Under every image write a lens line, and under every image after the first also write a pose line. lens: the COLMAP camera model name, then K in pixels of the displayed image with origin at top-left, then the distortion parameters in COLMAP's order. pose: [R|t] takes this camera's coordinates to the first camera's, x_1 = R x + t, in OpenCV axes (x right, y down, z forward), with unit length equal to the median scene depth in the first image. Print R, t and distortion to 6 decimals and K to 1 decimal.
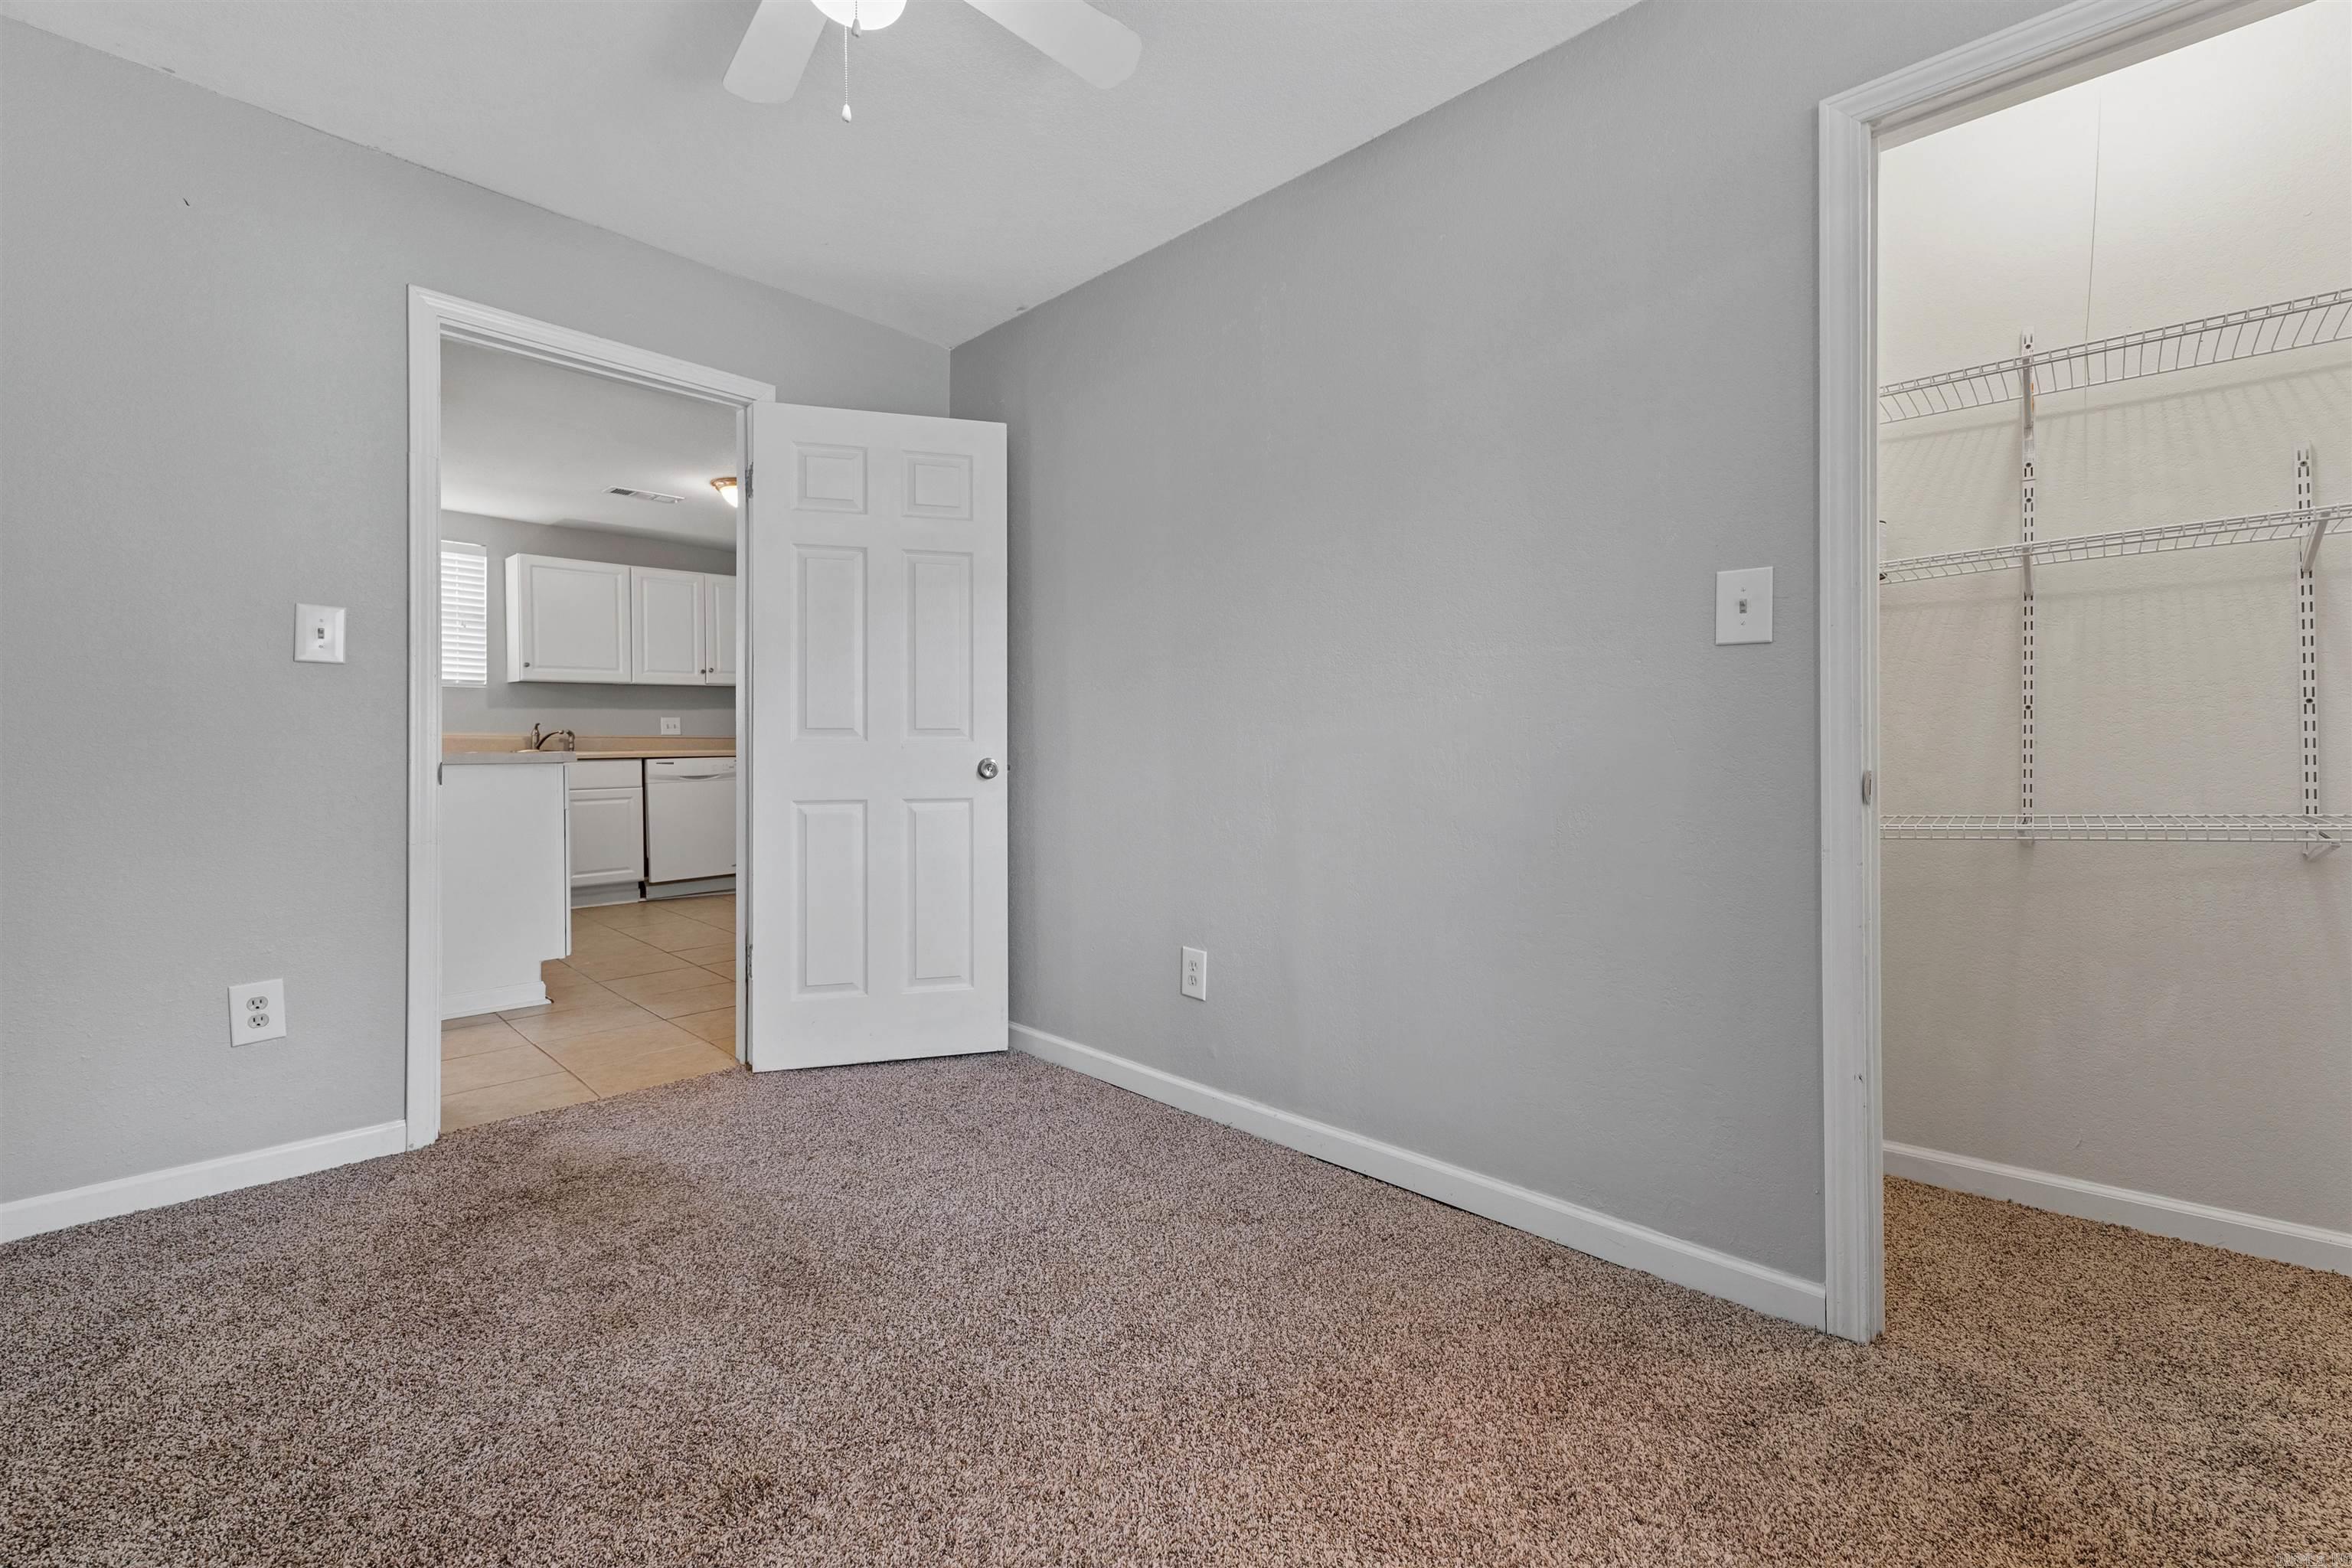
lens RADIAL K [[995.9, 0, 1176.4], [0, 995.9, 740.2], [0, 0, 1]] dist [-0.001049, -0.000374]
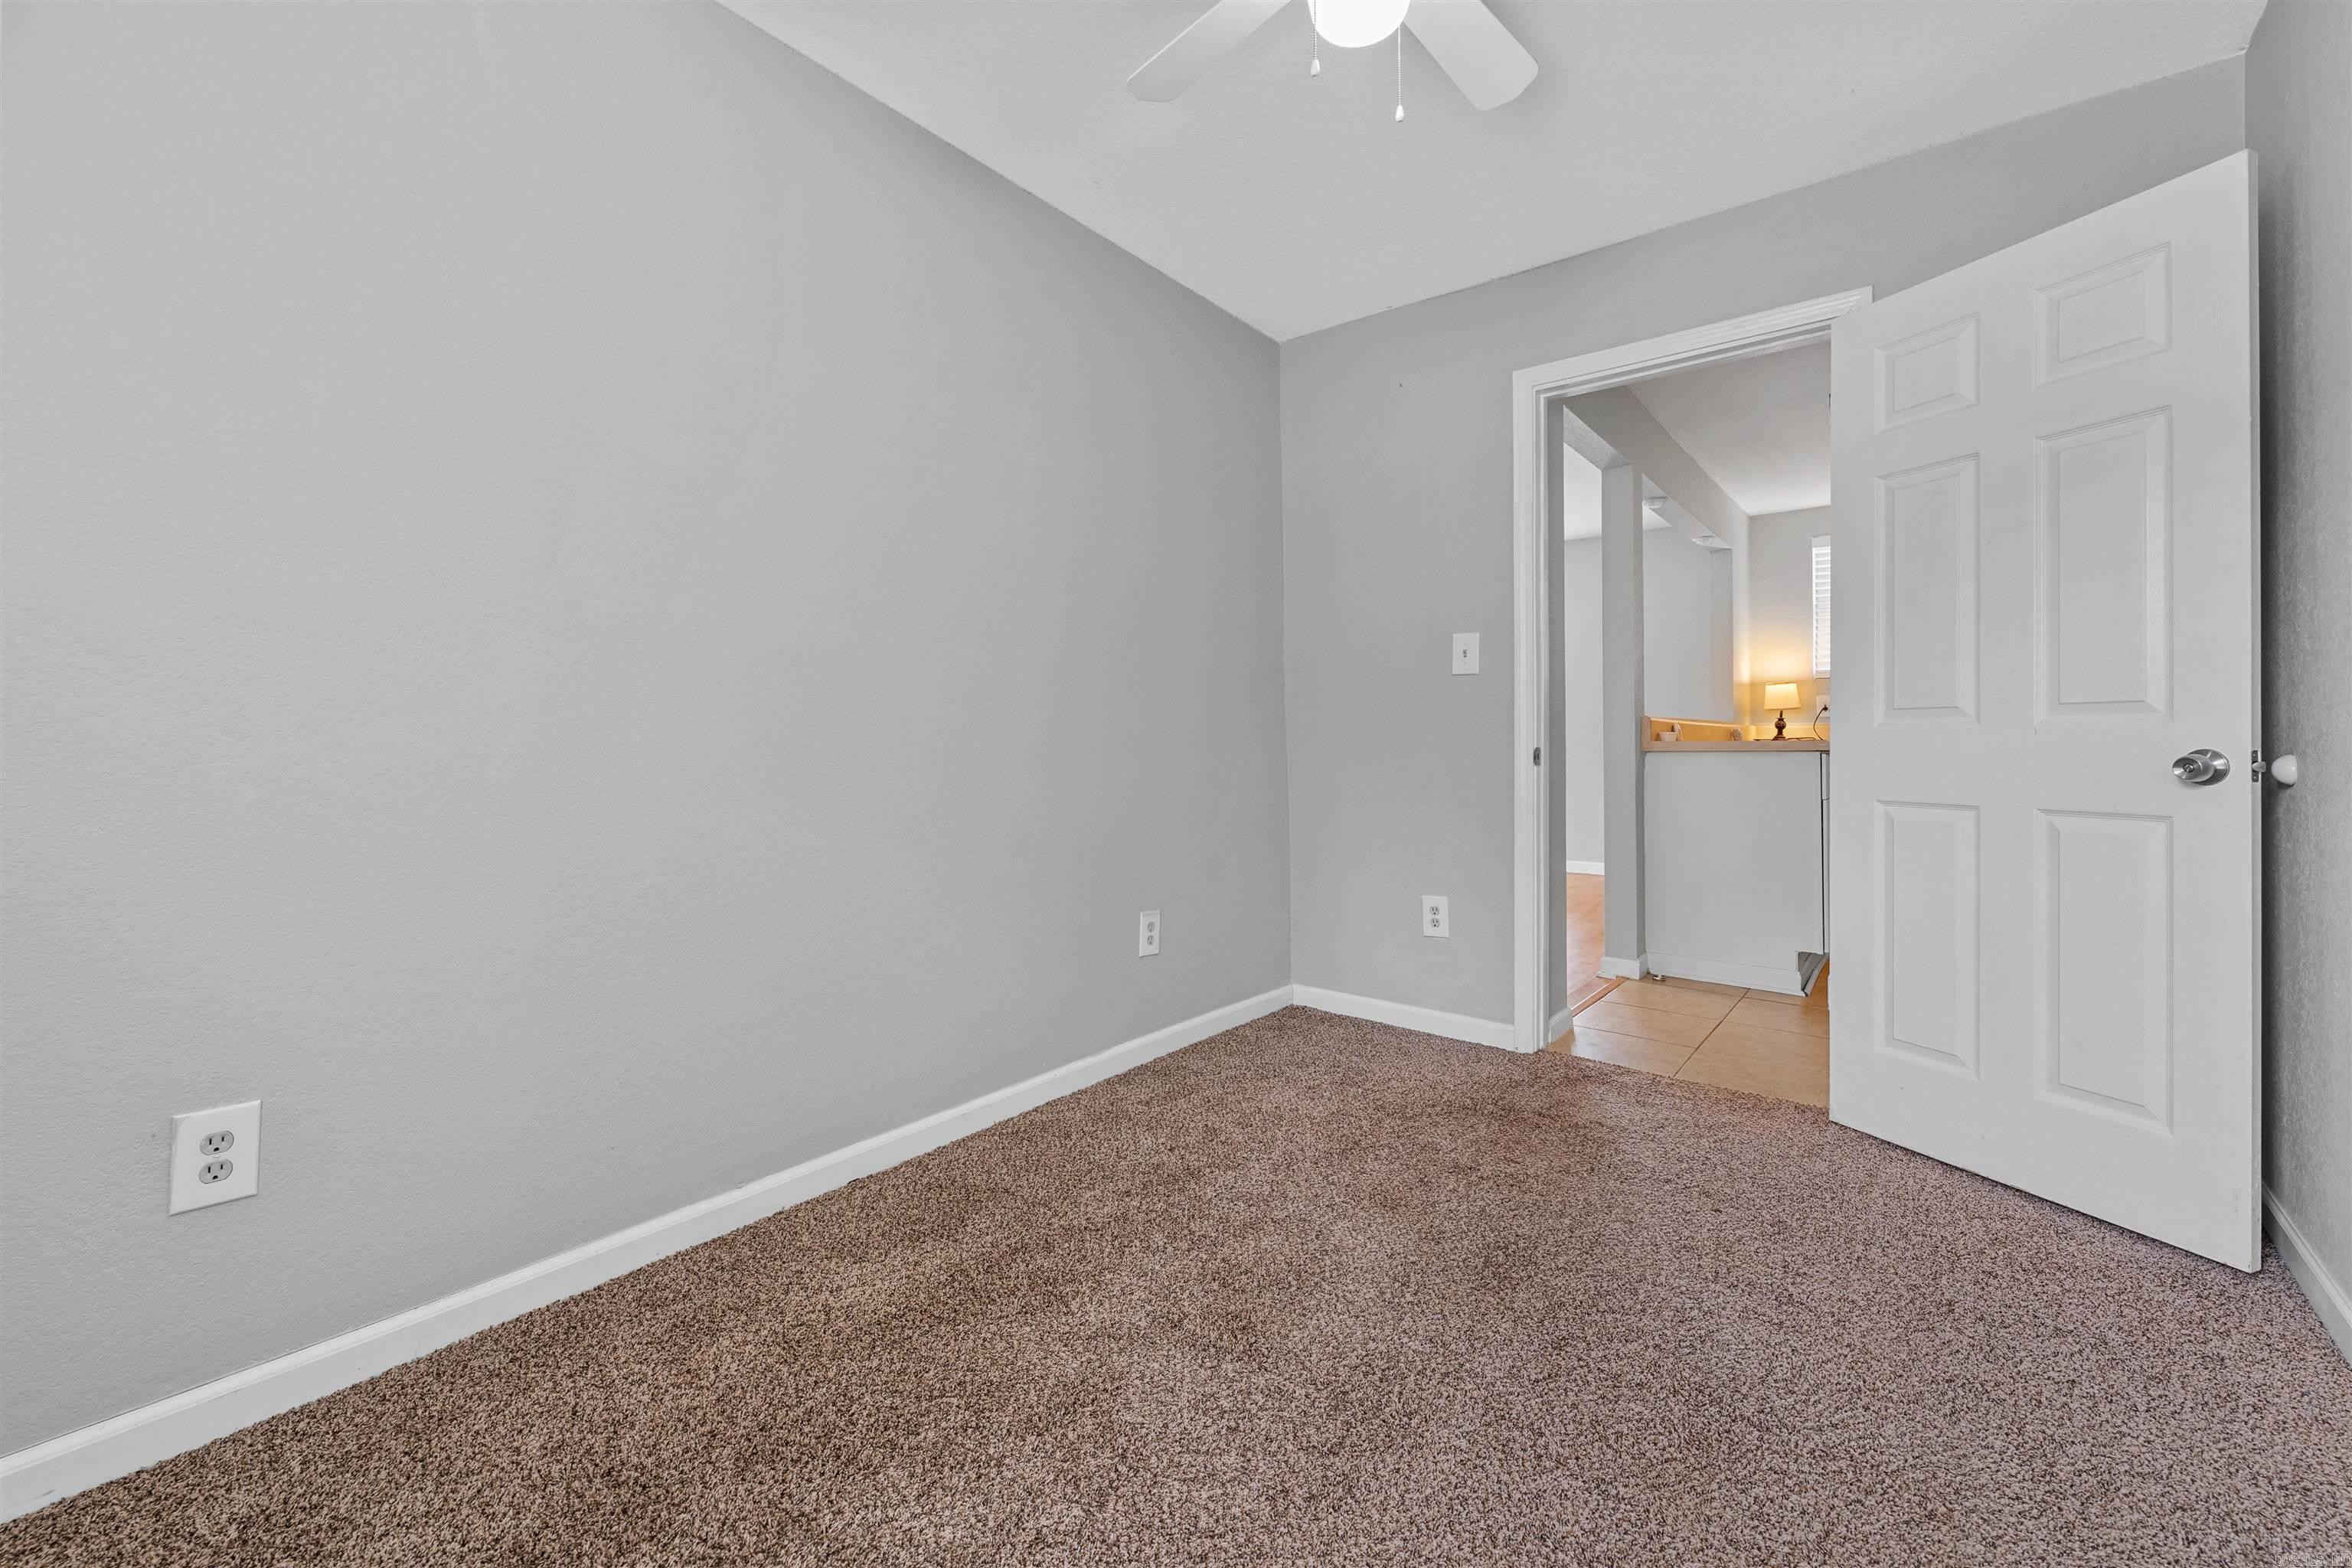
lens RADIAL K [[995.9, 0, 1176.4], [0, 995.9, 740.2], [0, 0, 1]] dist [-0.001049, -0.000374]
pose [[0.041486, -0.001537, -0.999138, 0.430561], [0.012218, 0.999925, -0.001031, 0.007821], [0.999064, -0.012165, 0.041502, 0.456789]]
